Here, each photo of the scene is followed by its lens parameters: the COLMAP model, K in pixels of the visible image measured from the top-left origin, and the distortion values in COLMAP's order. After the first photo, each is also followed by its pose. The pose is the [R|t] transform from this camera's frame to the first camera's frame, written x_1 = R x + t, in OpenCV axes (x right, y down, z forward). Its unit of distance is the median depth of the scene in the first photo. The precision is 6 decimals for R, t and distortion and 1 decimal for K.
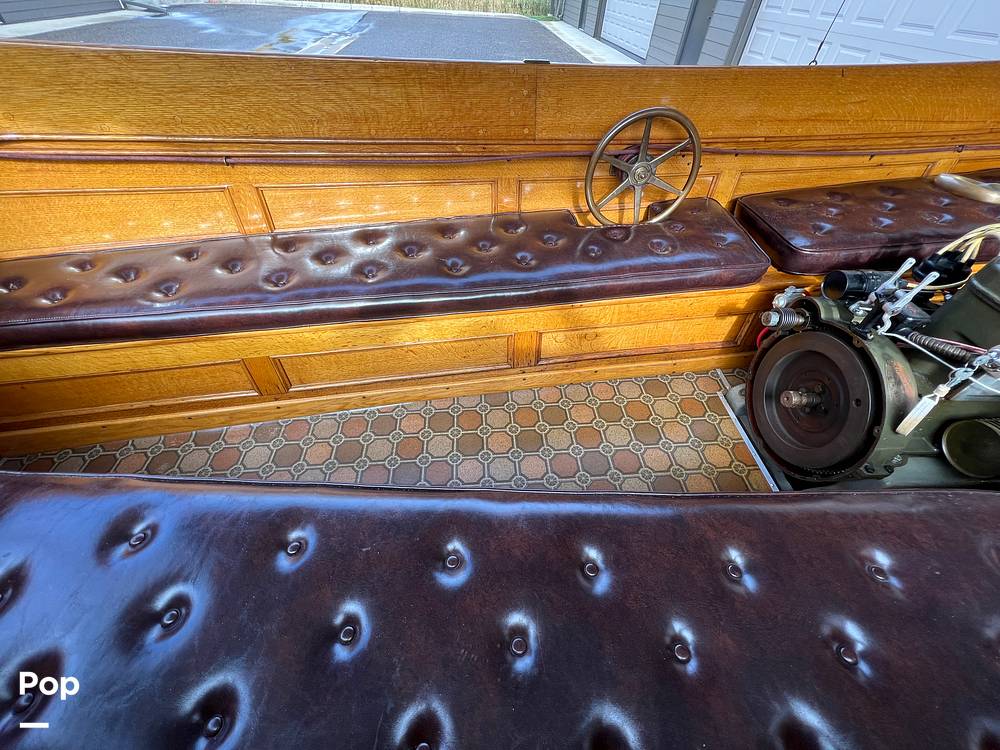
lens RADIAL K [[400.0, 0, 500.0], [0, 400.0, 375.0], [0, 0, 1]] dist [-0.000210, -0.000117]
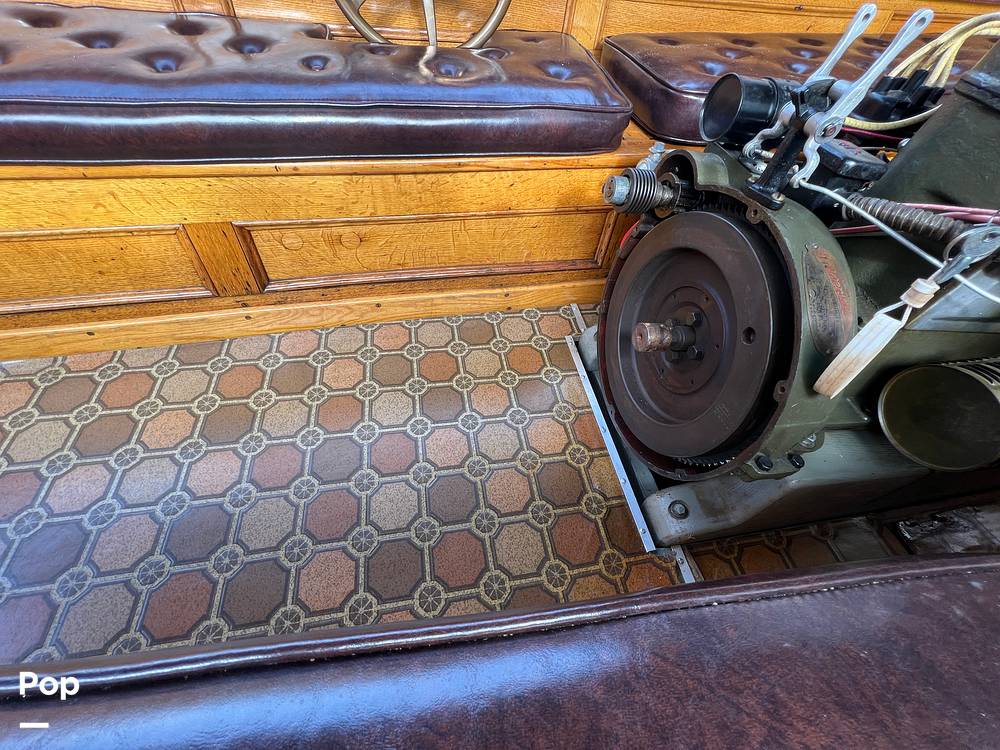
lens RADIAL K [[400.0, 0, 500.0], [0, 400.0, 375.0], [0, 0, 1]] dist [-0.000210, -0.000117]
pose [[0.988038, -0.023775, 0.152368, 0.383583], [0.010504, 0.996125, 0.087317, 0.054637], [-0.153854, -0.084672, 0.984459, 0.415122]]
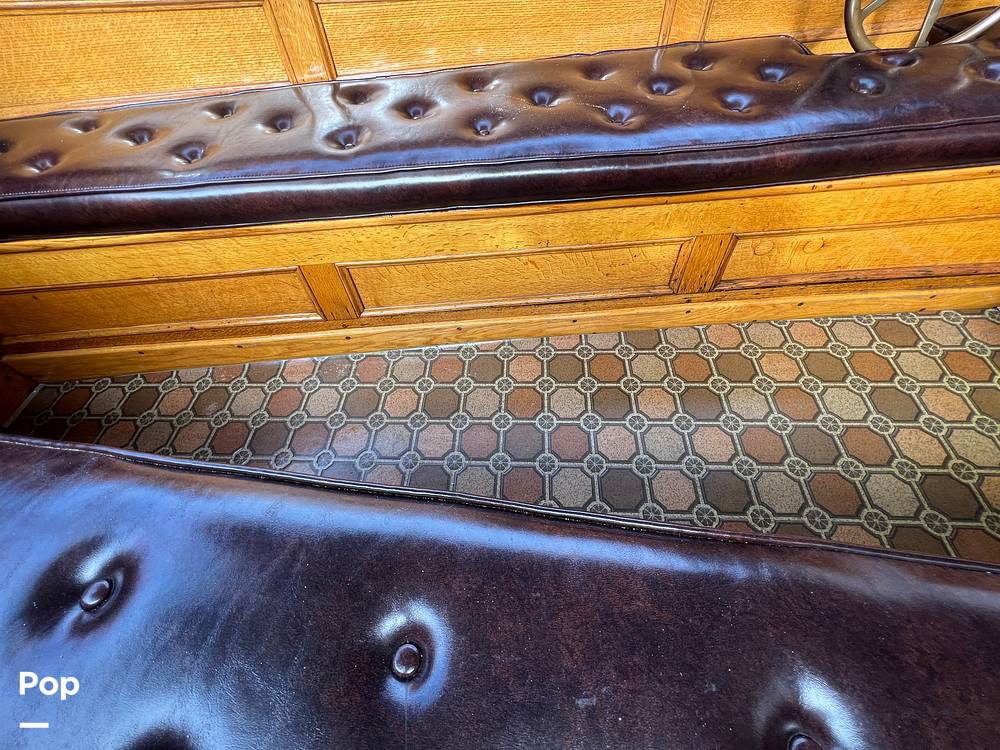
lens RADIAL K [[400.0, 0, 500.0], [0, 400.0, 375.0], [0, 0, 1]] dist [-0.000210, -0.000117]
pose [[0.990805, 0.054604, -0.123788, -0.190163], [-0.035432, 0.987730, 0.152099, 0.028433], [0.130574, -0.146315, 0.980583, 0.317461]]
